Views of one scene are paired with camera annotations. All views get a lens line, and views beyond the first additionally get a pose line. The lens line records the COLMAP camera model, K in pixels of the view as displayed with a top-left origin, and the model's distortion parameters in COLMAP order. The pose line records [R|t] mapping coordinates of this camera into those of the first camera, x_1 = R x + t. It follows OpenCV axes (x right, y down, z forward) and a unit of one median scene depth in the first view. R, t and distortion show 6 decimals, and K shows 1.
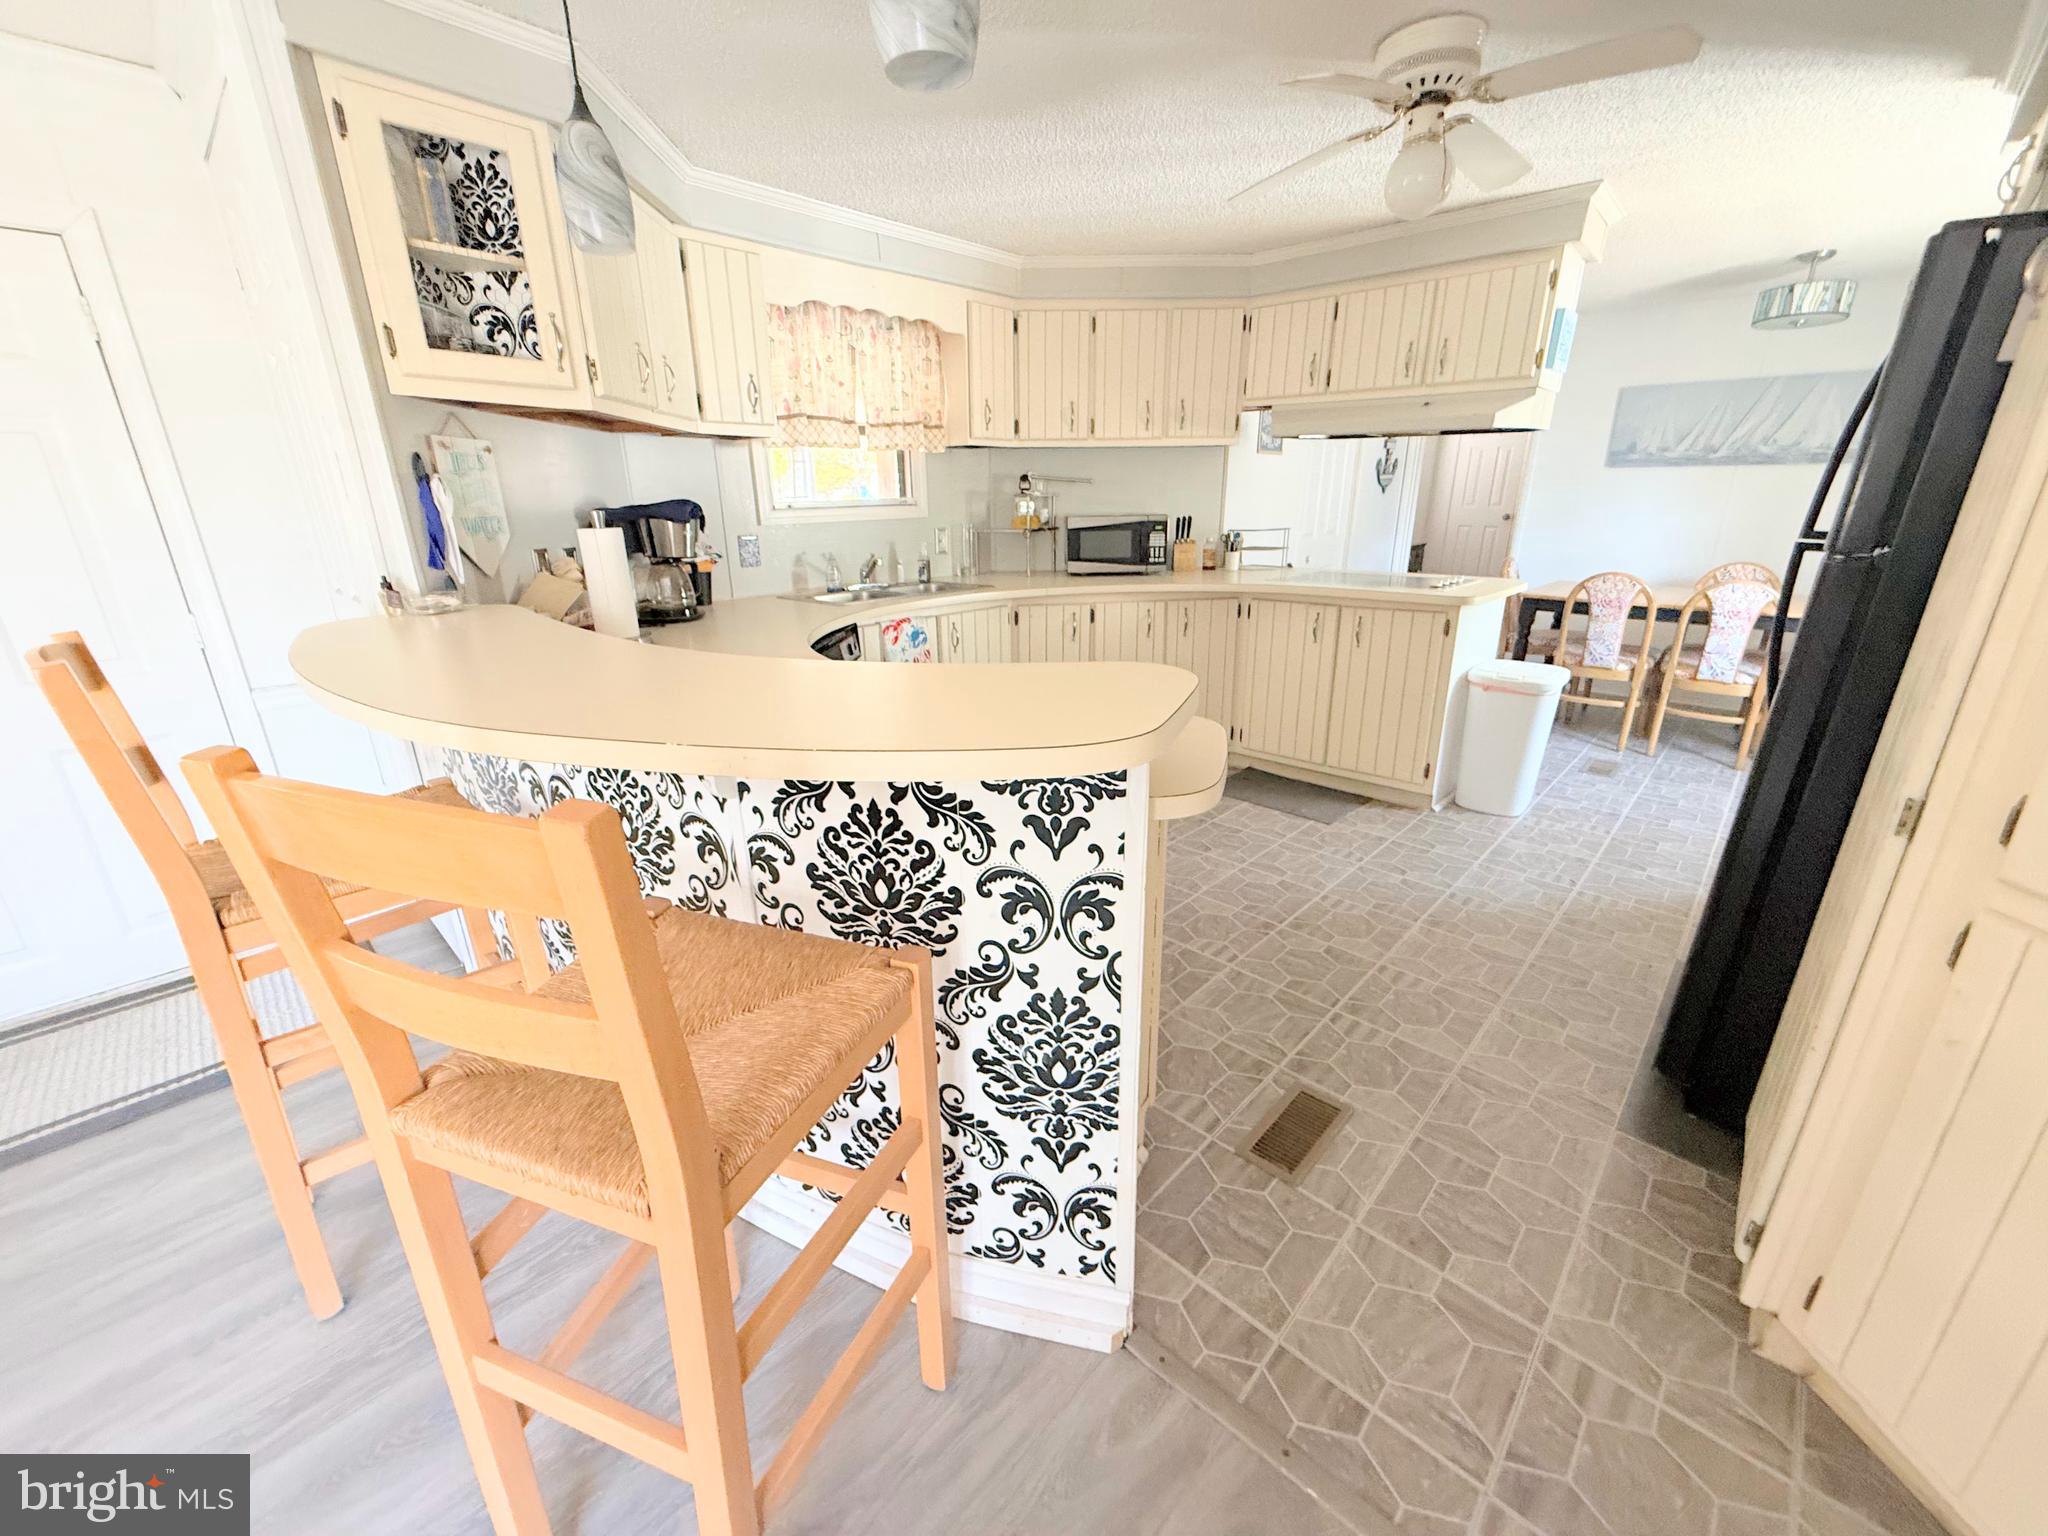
lens RADIAL K [[817.6, 0, 1029.3], [0, 817.6, 766.2], [0, 0, 1]] dist [-0.000503, 0.000624]
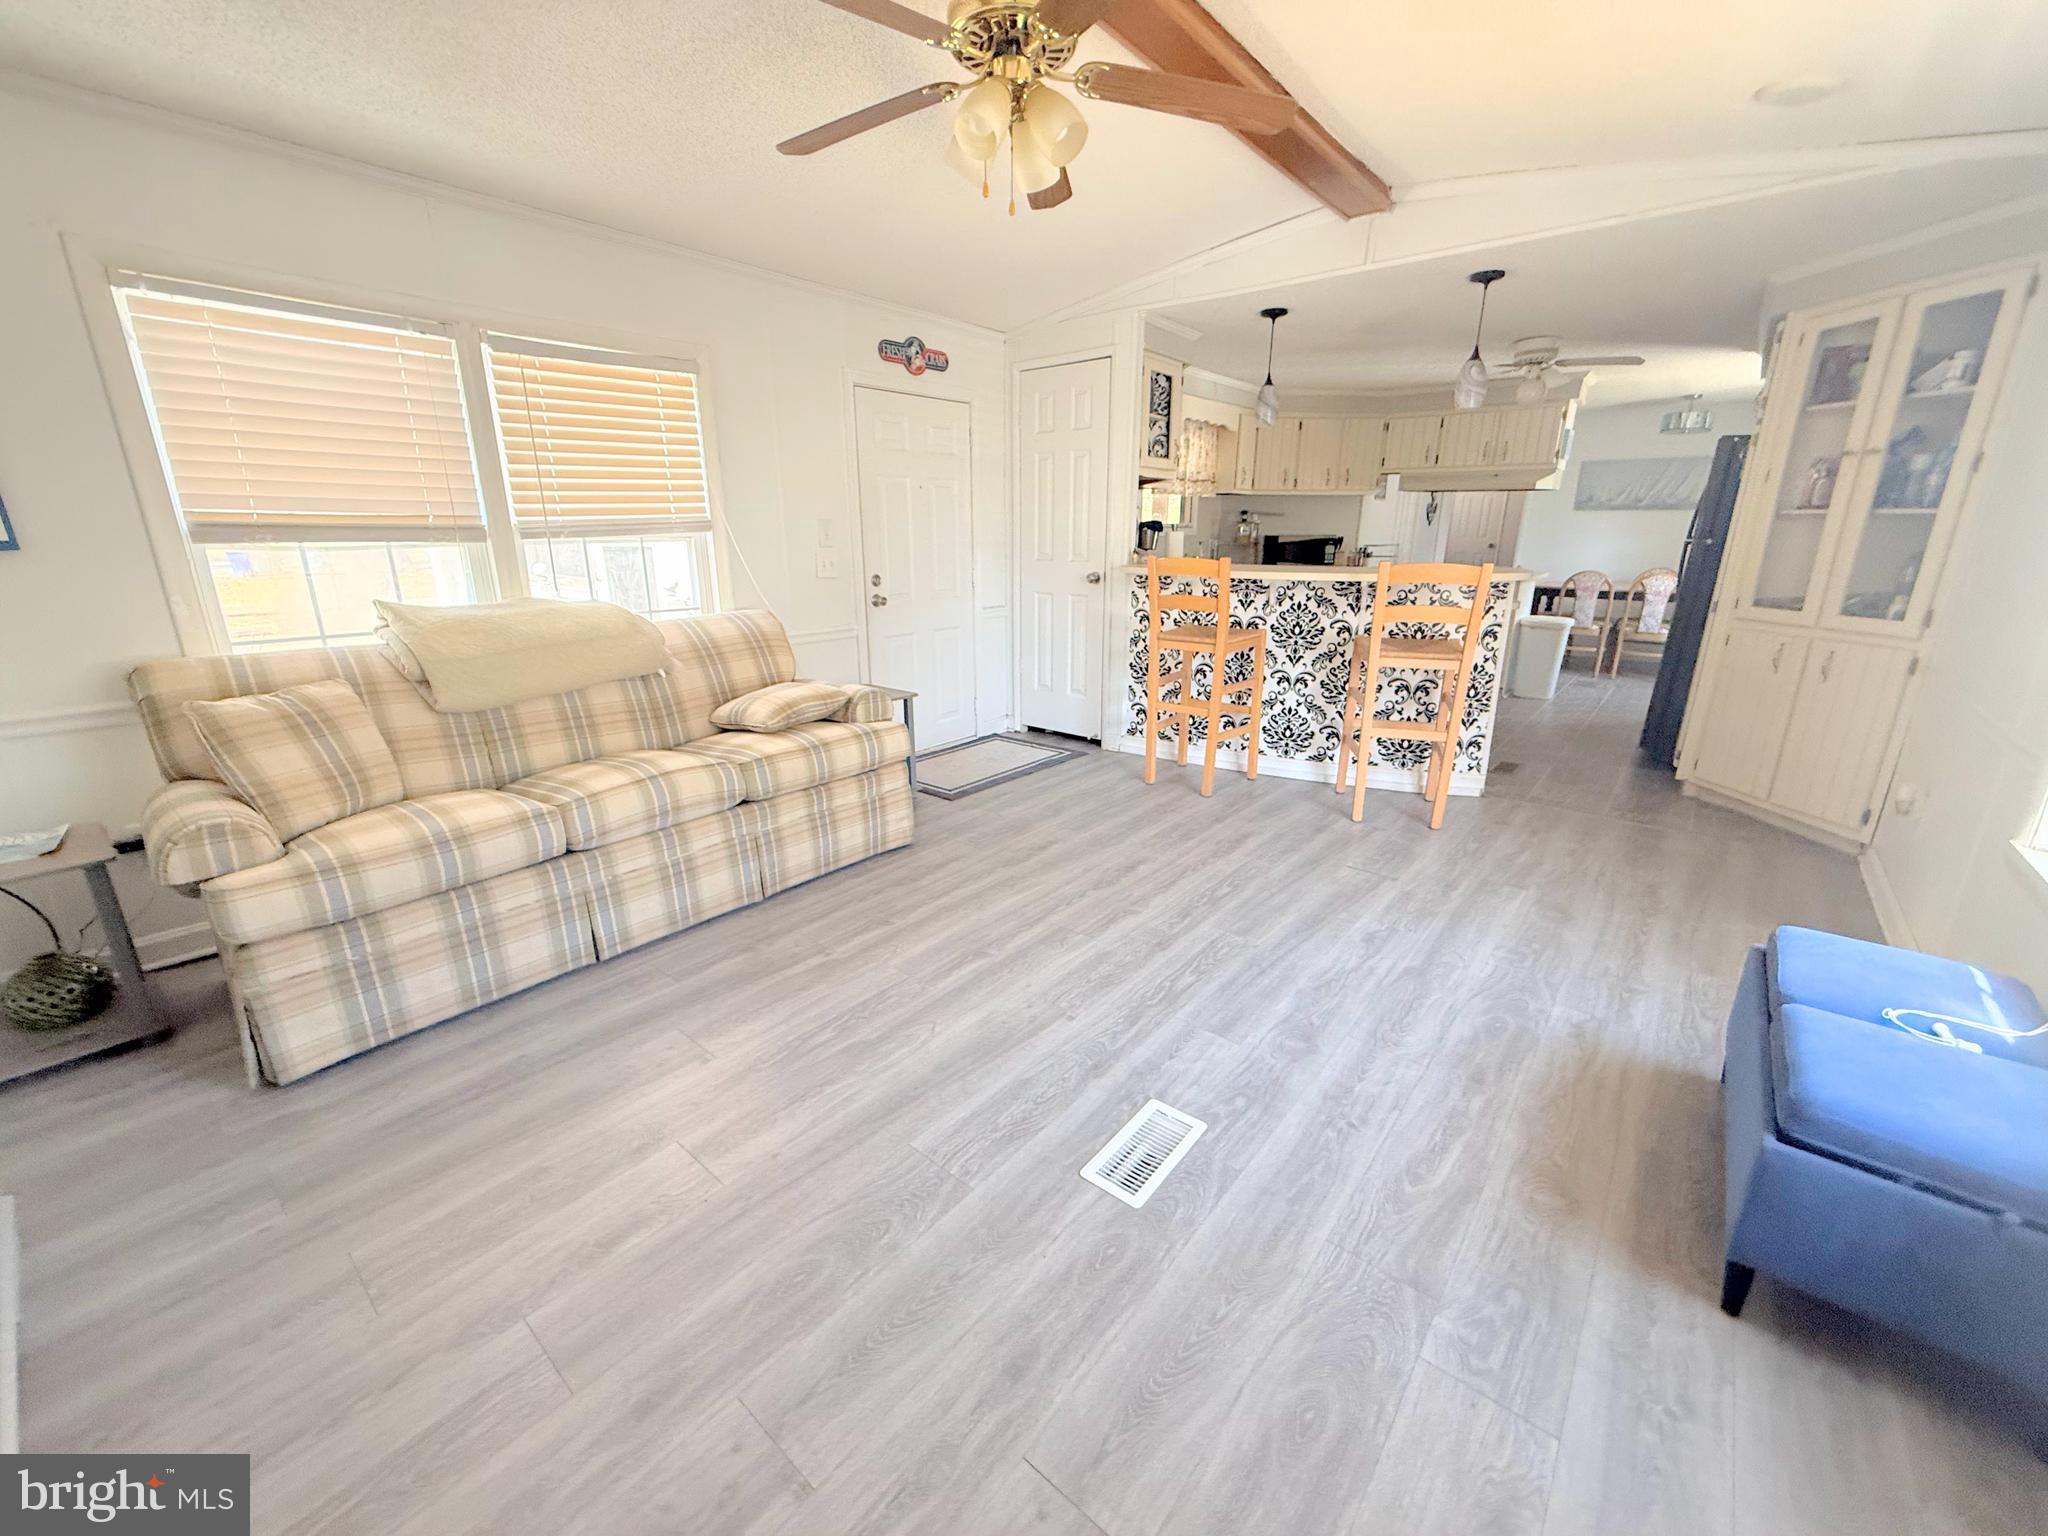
lens RADIAL K [[817.6, 0, 1023.1], [0, 817.6, 761.6], [0, 0, 1]] dist [-0.000503, 0.000624]
pose [[0.998436, -0.004964, 0.055690, -0.561559], [0.007474, 0.998961, -0.044953, 0.228166], [-0.055409, 0.045298, 0.997436, -0.619073]]
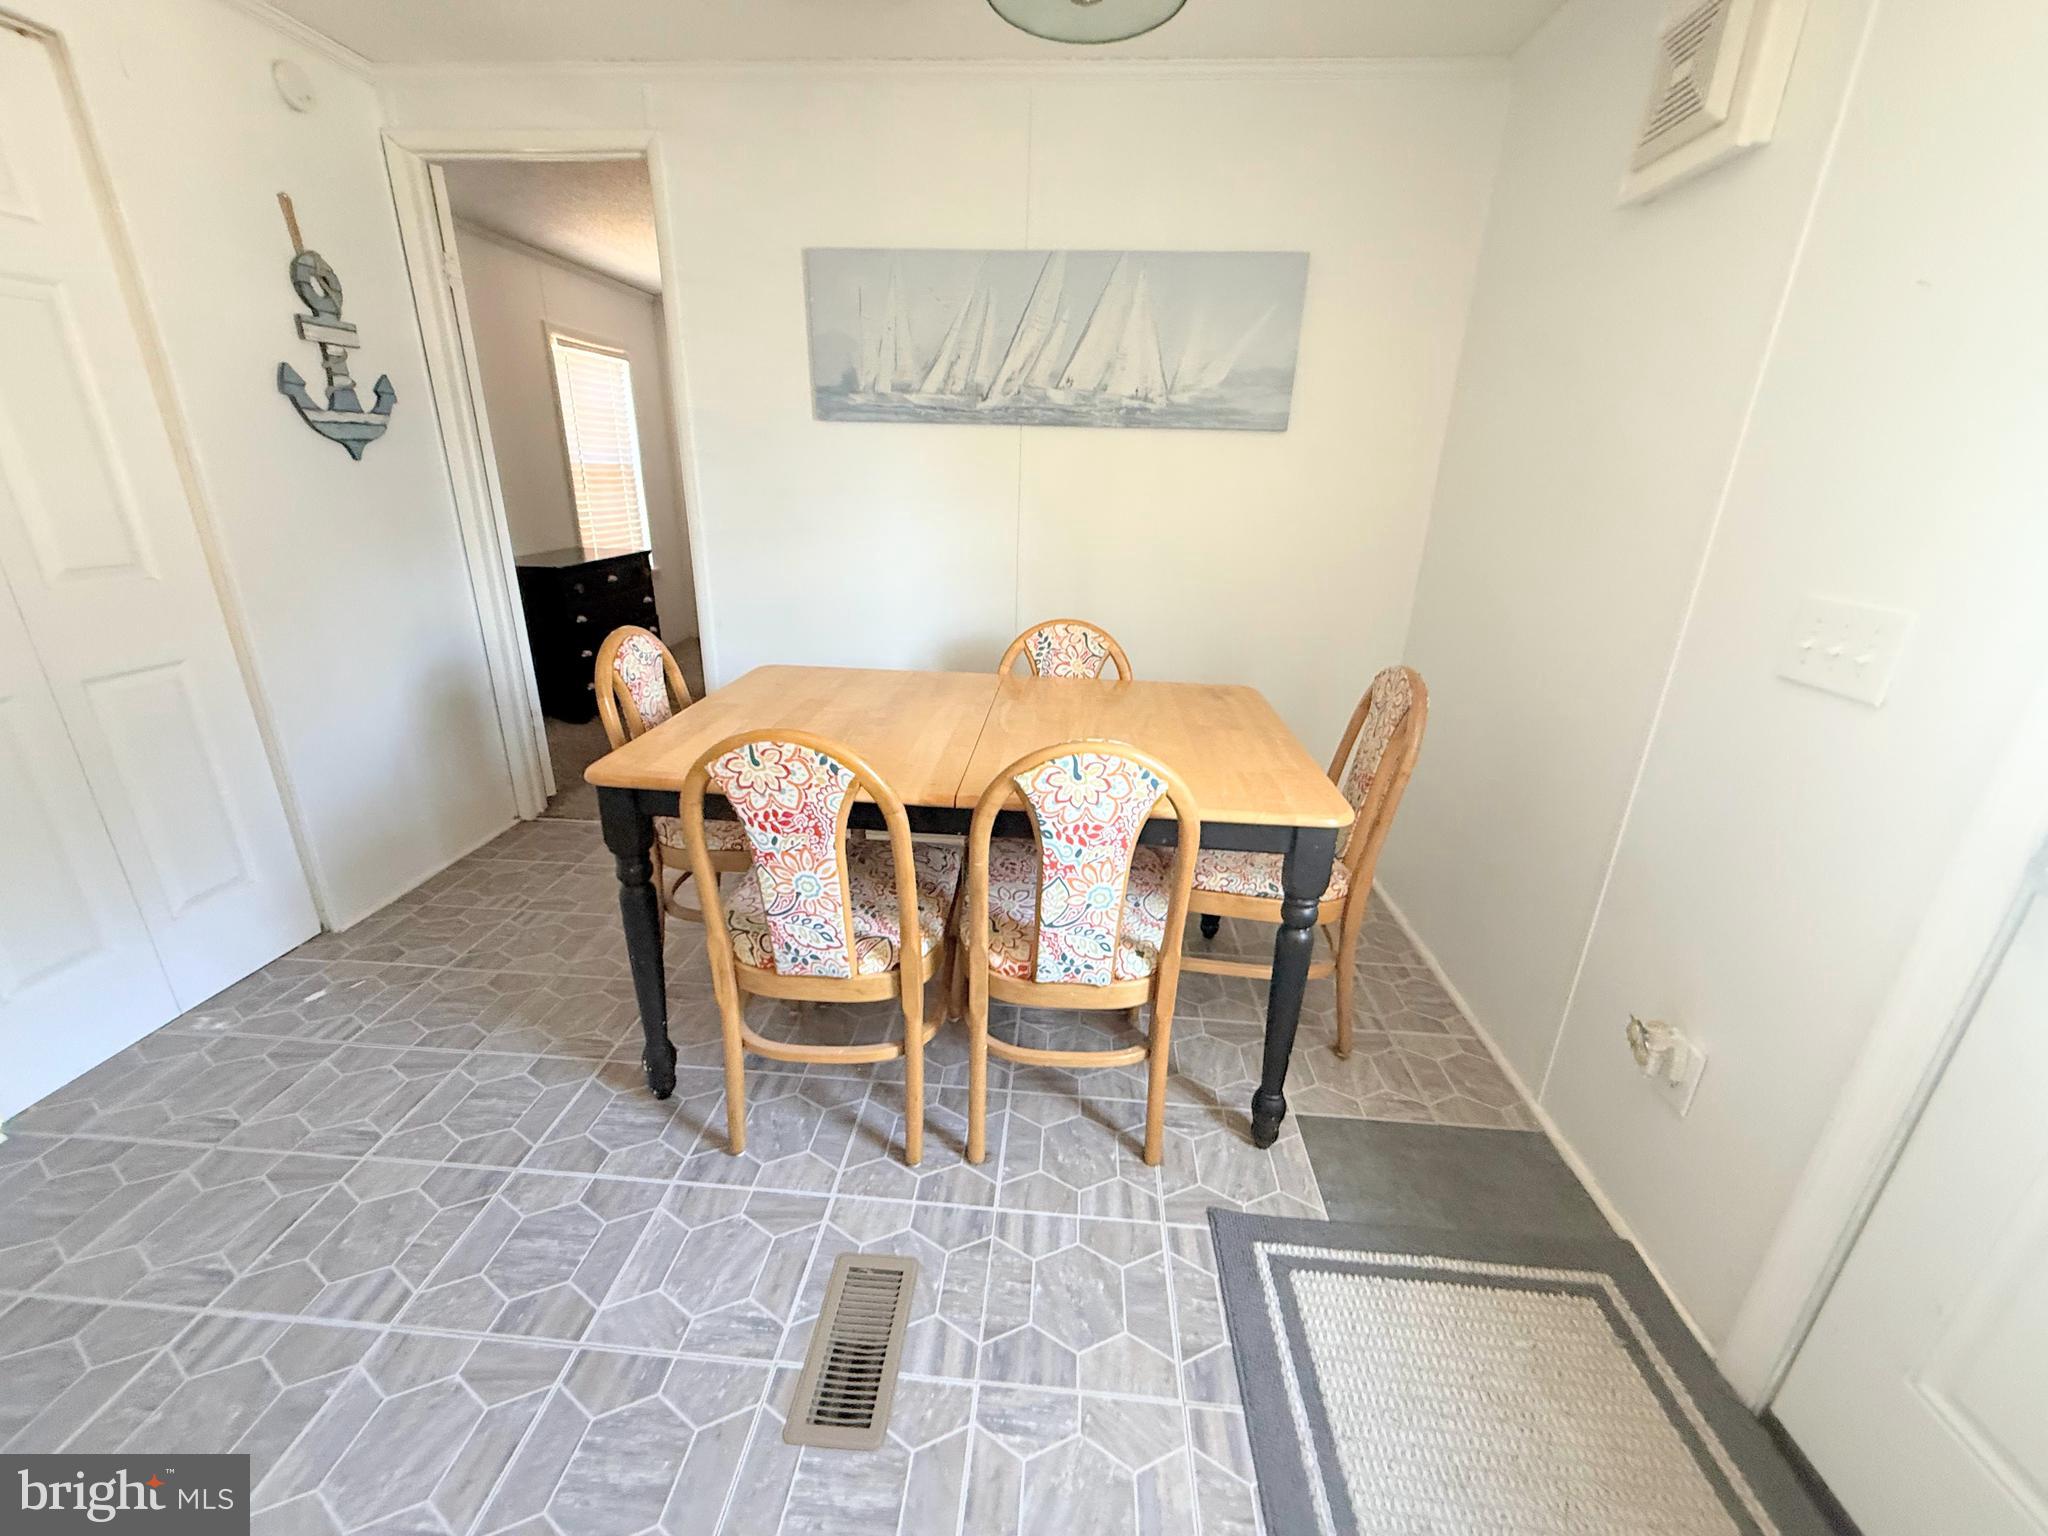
lens RADIAL K [[817.6, 0, 1028.2], [0, 817.6, 767.3], [0, 0, 1]] dist [-0.000503, 0.000624]
pose [[0.772439, -0.192090, 0.605342, 0.593375], [0.174619, 0.980663, 0.088368, -0.231973], [-0.610611, 0.037446, 0.791045, 0.688630]]
